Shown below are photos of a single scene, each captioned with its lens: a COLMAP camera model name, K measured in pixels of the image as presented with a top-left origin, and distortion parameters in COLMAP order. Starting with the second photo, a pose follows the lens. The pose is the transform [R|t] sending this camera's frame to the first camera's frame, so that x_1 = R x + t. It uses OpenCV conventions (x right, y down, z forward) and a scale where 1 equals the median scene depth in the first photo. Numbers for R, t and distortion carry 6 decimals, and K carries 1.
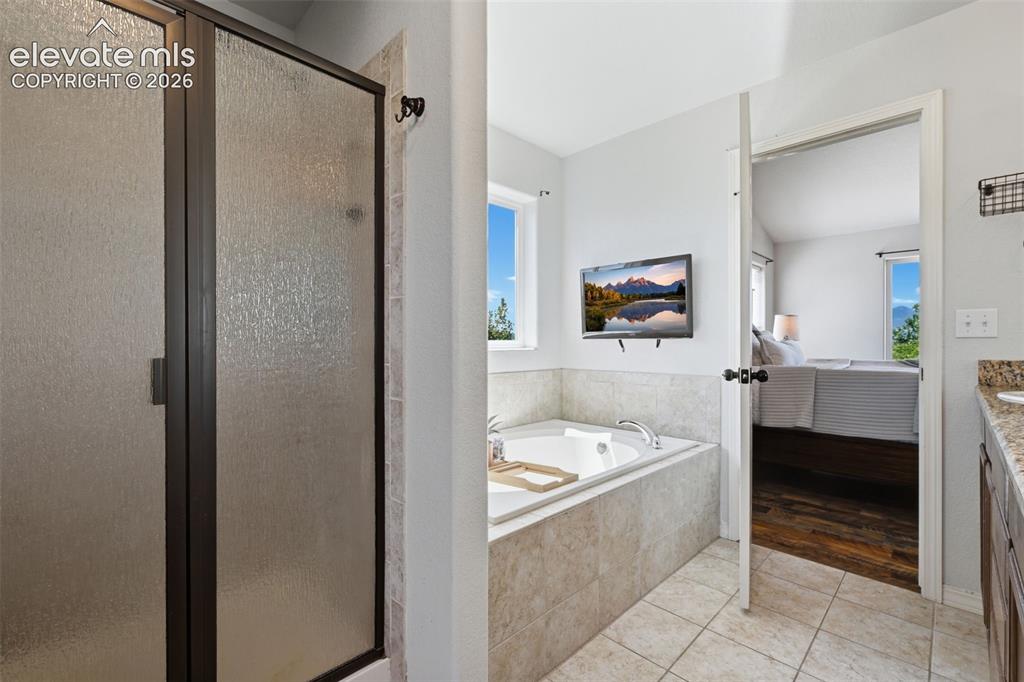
lens RADIAL K [[429.8, 0, 512.7], [0, 429.8, 334.3], [0, 0, 1]] dist [0.000338, 0.000570]
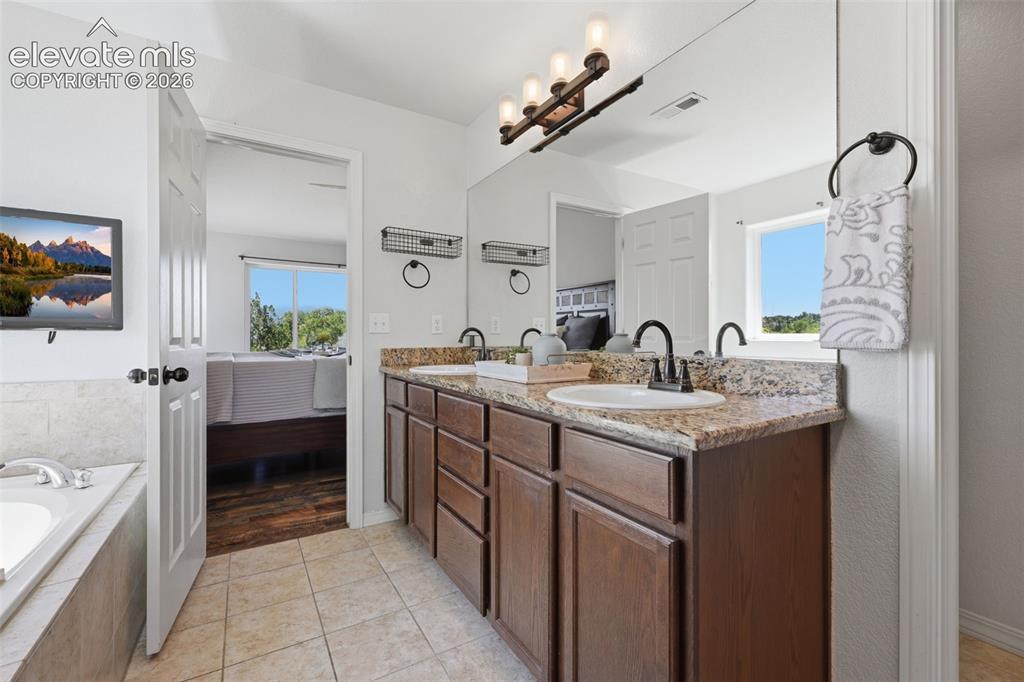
lens RADIAL K [[442.0, 0, 492.6], [0, 442.0, 326.8], [0, 0, 1]] dist [0.000314, -0.000141]
pose [[0.259683, 0.022347, 0.965435, -0.209918], [-0.021193, 0.999623, -0.017438, 0.002755], [-0.965461, -0.015933, 0.260059, 0.193205]]
